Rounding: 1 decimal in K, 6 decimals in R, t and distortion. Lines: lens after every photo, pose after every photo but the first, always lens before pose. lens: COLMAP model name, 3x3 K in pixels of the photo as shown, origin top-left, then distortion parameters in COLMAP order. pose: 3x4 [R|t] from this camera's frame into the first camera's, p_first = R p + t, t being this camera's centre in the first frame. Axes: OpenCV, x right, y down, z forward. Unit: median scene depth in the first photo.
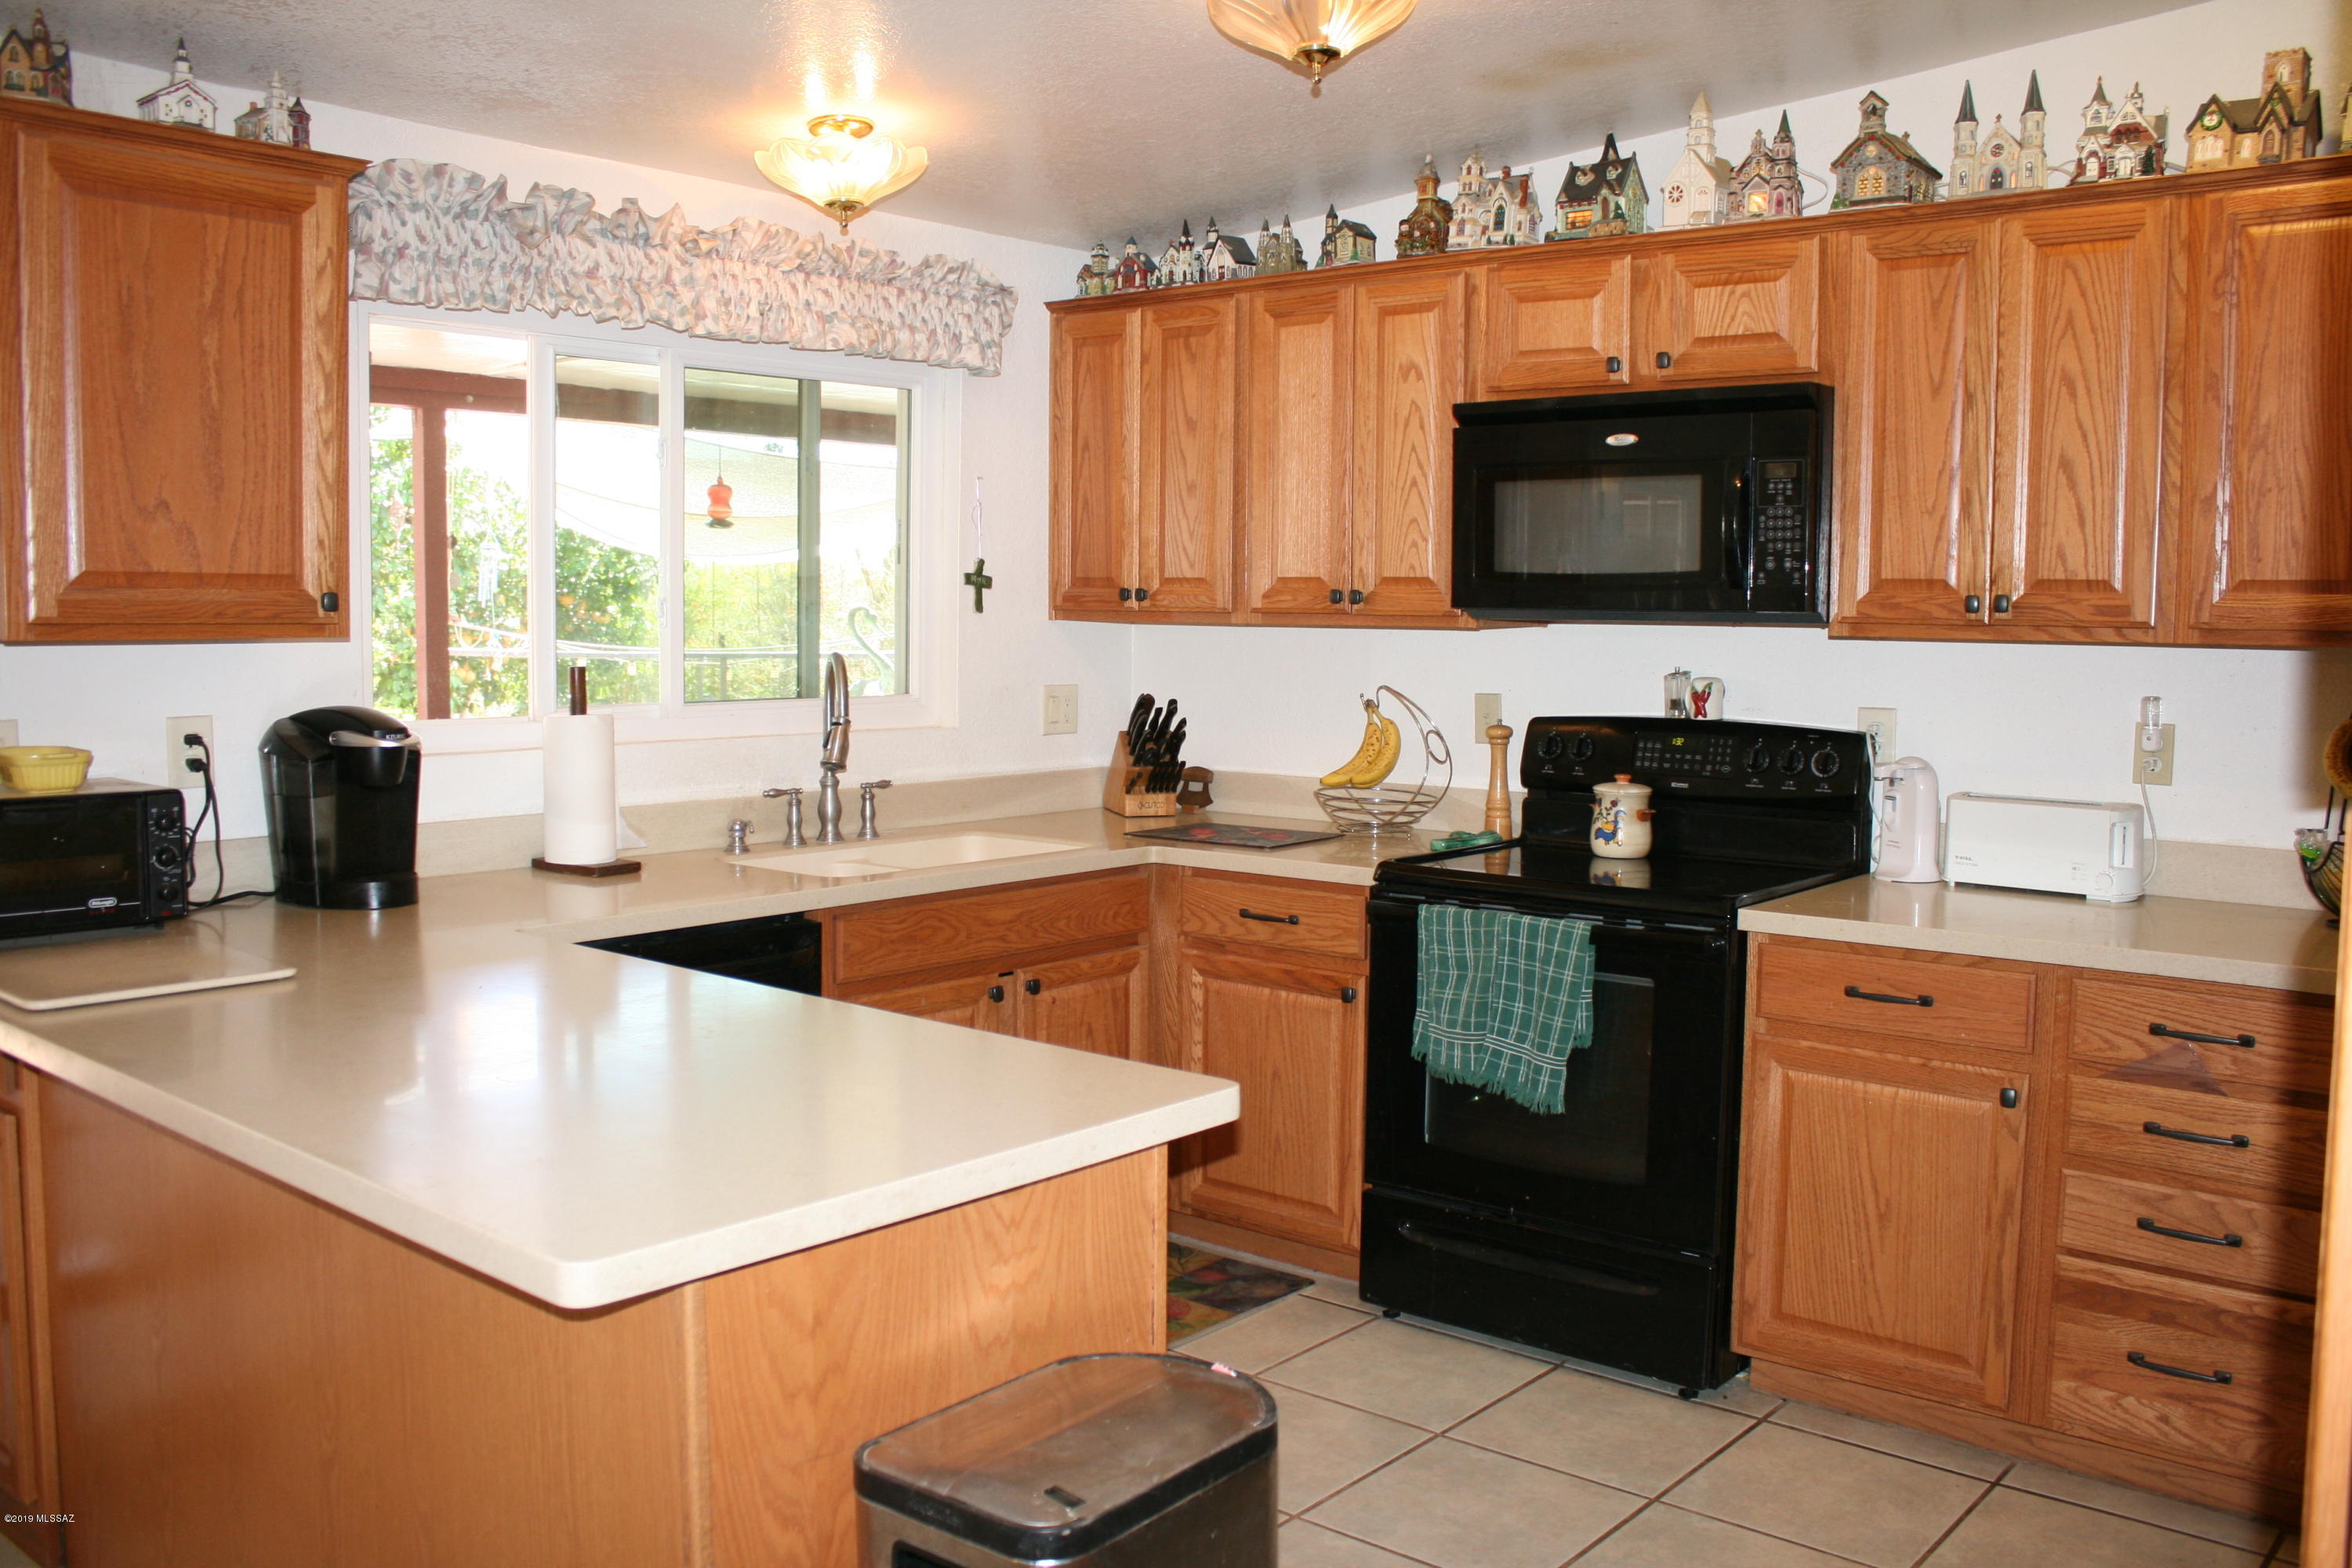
lens RADIAL K [[1998.5, 0, 1163.7], [0, 1998.5, 774.1], [0, 0, 1]] dist [-0.152173, 0.128513]
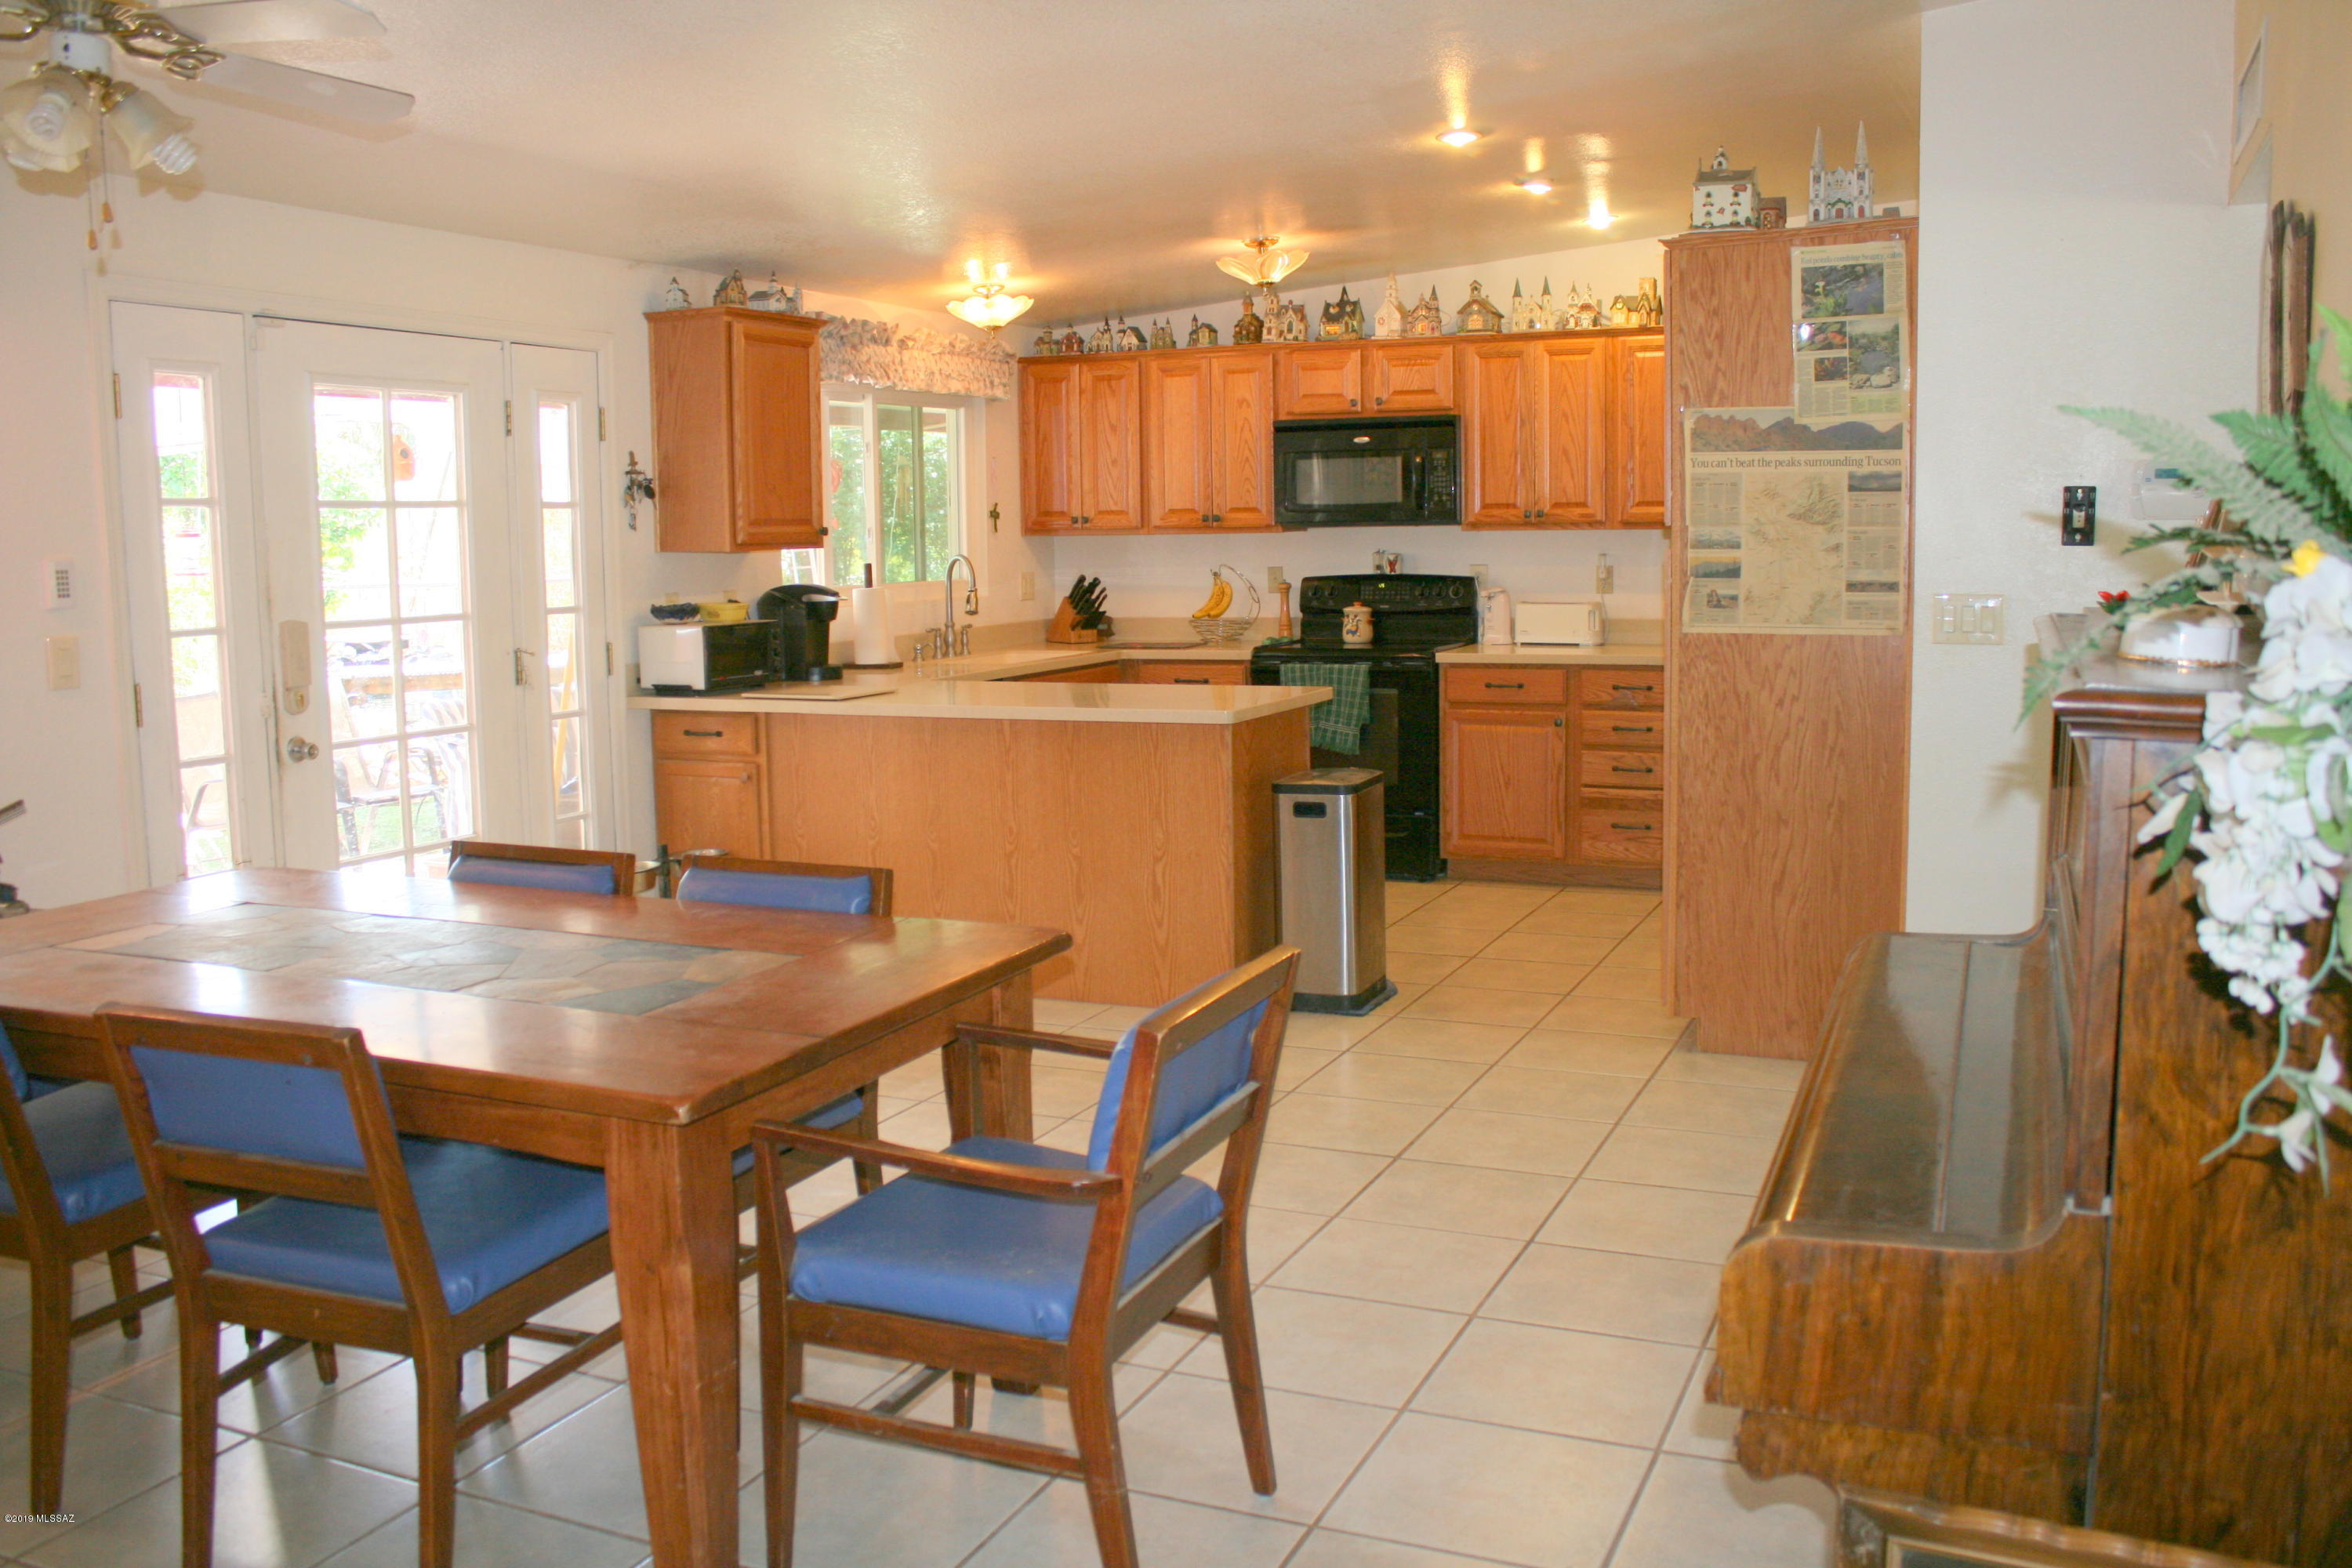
lens RADIAL K [[1998.5, 0, 1166.3], [0, 1998.5, 764.2], [0, 0, 1]] dist [-0.152173, 0.128513]
pose [[0.960077, -0.057812, 0.273696, -0.567036], [0.049055, 0.998045, 0.038736, 0.083090], [-0.275400, -0.023763, 0.961036, -0.983782]]
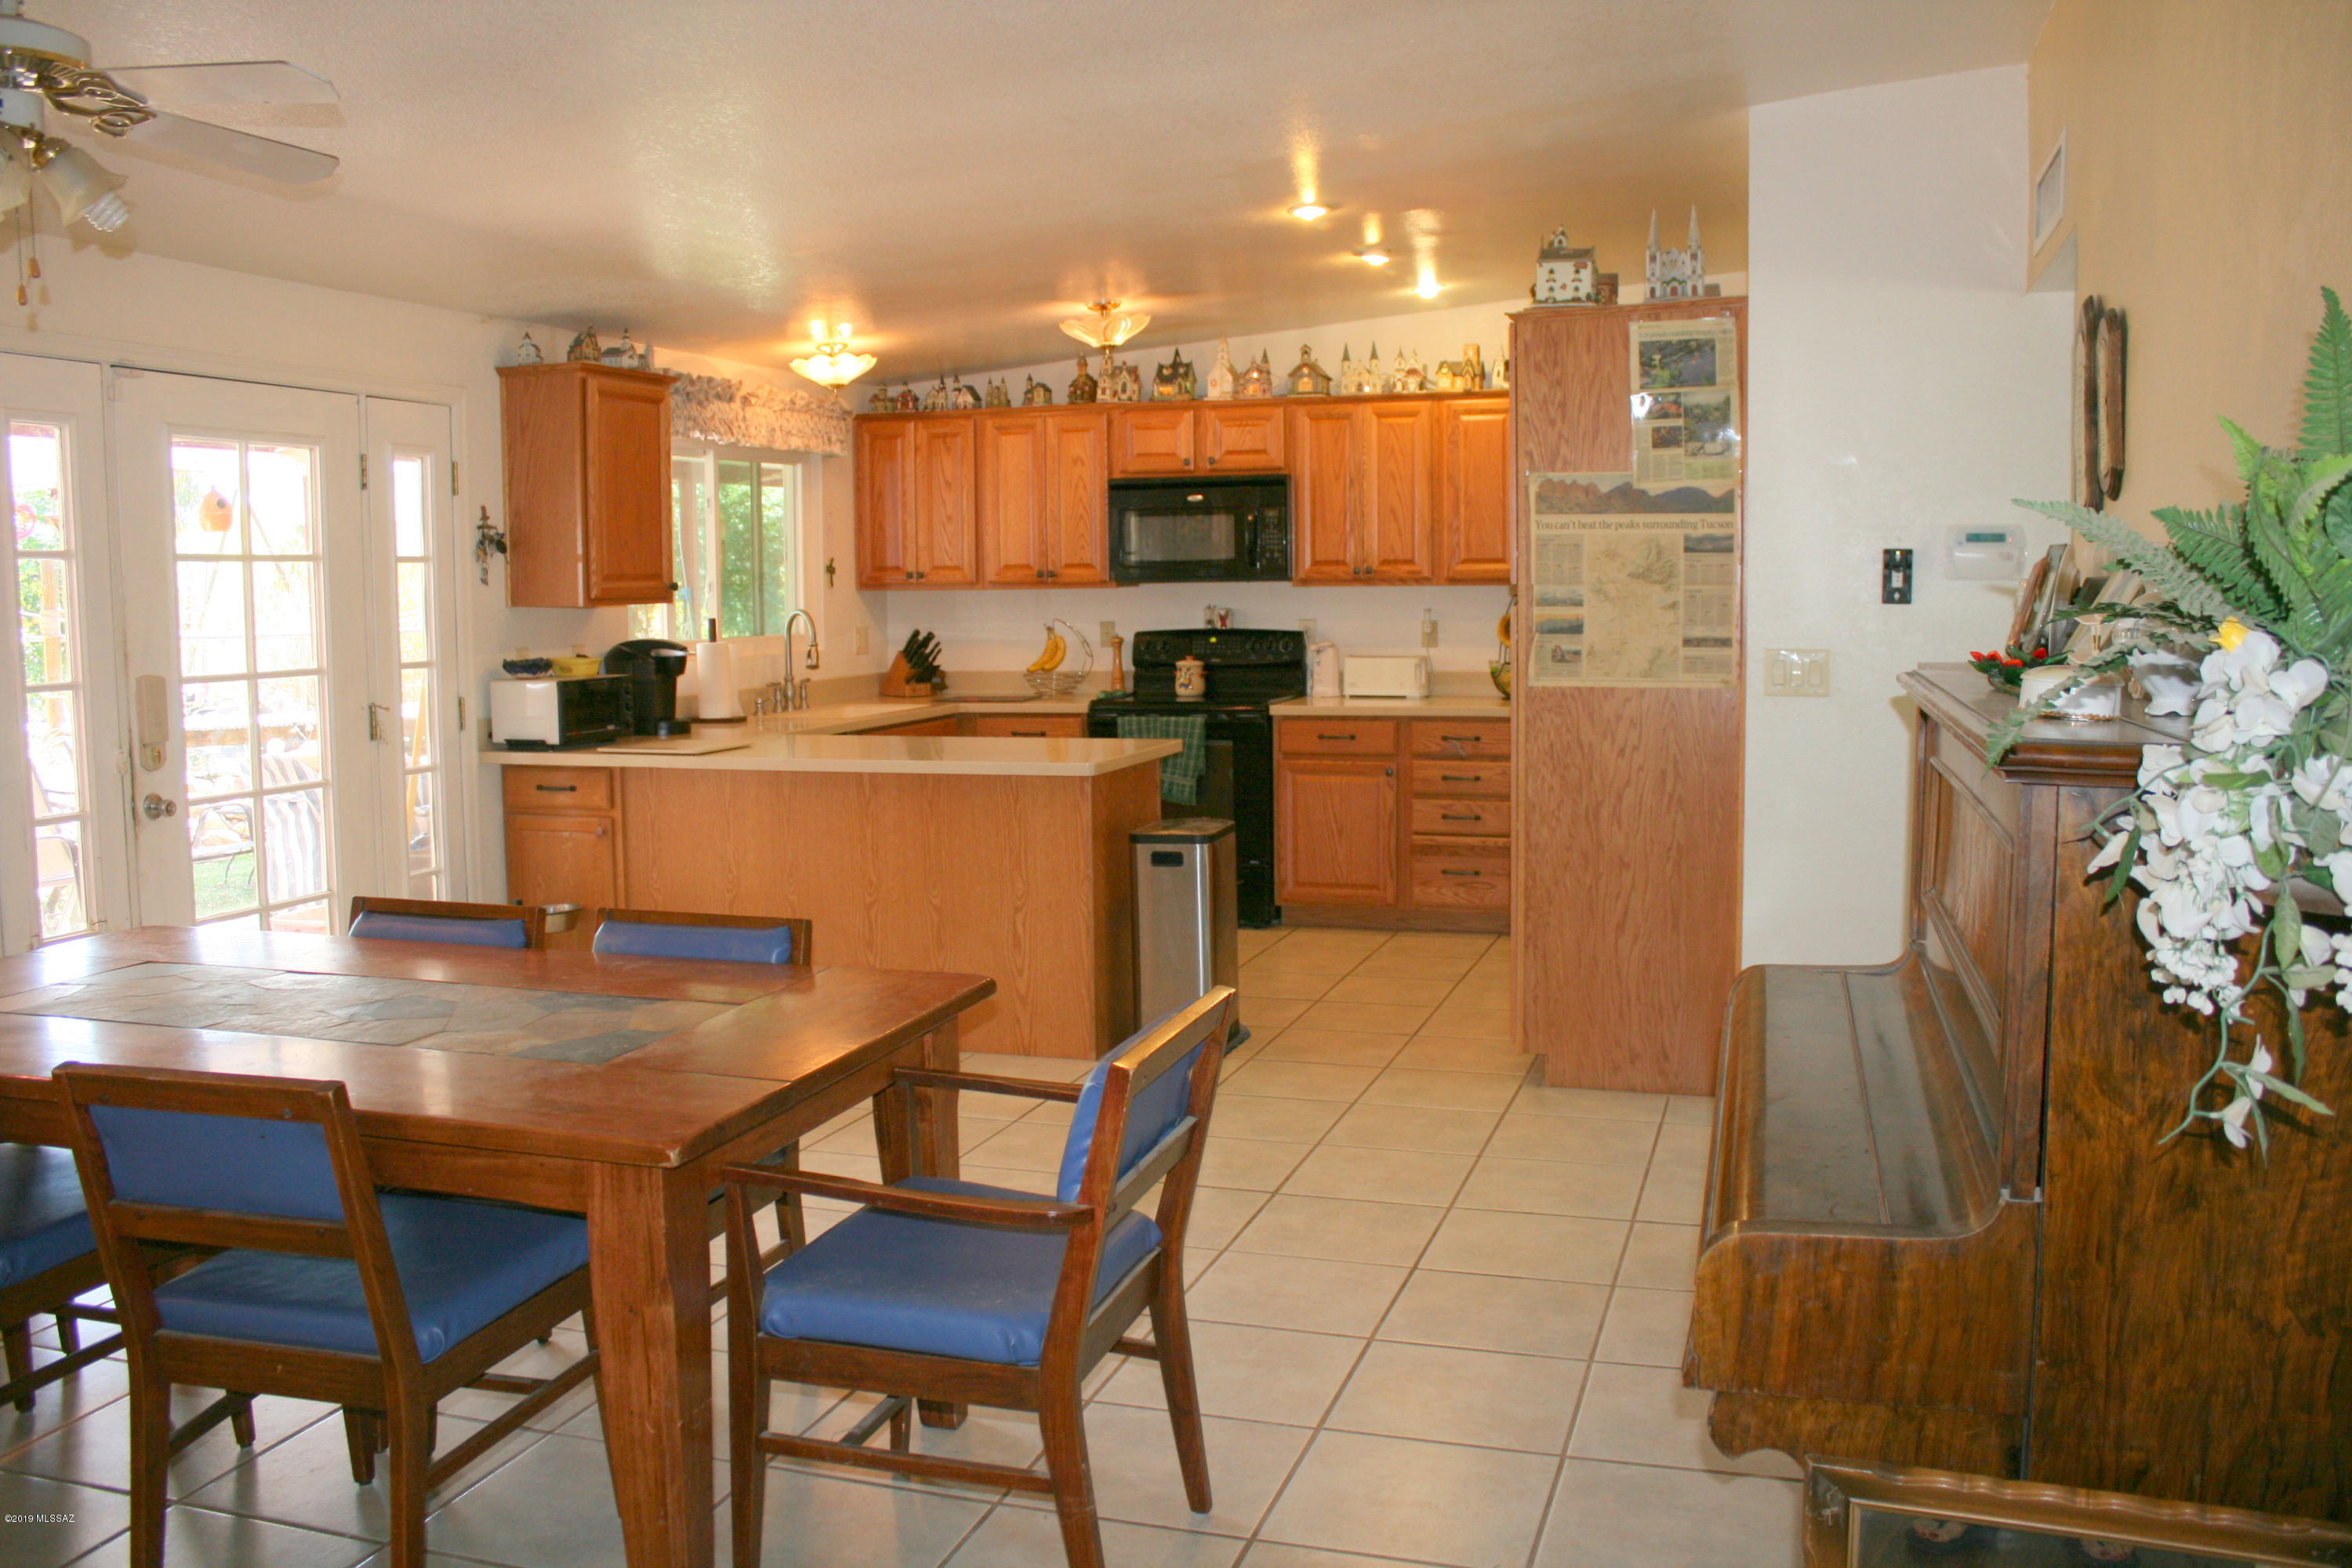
lens RADIAL K [[1998.5, 0, 1167.7], [0, 1998.5, 764.8], [0, 0, 1]] dist [-0.152173, 0.128513]
pose [[0.923850, -0.055997, 0.378636, -0.636571], [0.052691, 0.998428, 0.019096, 0.078382], [-0.379111, 0.002309, 0.925348, -1.001601]]
